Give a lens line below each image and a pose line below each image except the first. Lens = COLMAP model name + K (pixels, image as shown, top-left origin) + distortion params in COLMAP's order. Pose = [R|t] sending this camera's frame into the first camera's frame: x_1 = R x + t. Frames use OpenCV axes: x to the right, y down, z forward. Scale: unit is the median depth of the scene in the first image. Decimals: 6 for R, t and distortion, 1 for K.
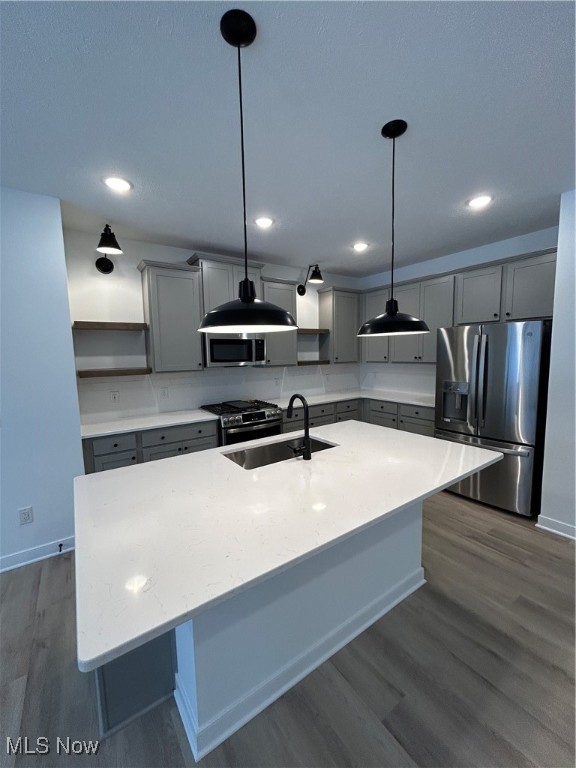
lens RADIAL K [[309.8, 0, 286.7], [0, 309.8, 381.8], [0, 0, 1]] dist [0.006220, -0.000308]
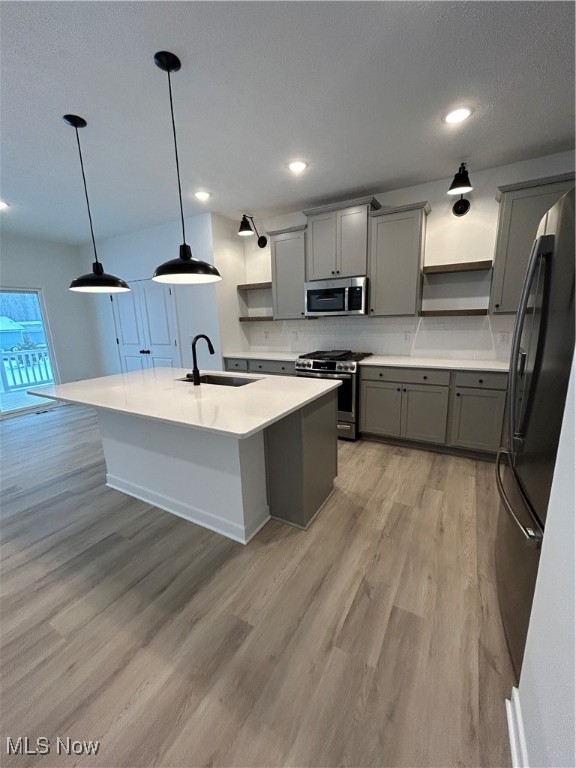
lens RADIAL K [[309.8, 0, 288.9], [0, 309.8, 380.8], [0, 0, 1]] dist [0.006220, -0.000308]
pose [[0.421198, 0.193327, -0.886124, 0.851794], [-0.066168, 0.980964, 0.182568, -0.018962], [0.904552, -0.018264, 0.425973, 0.495736]]
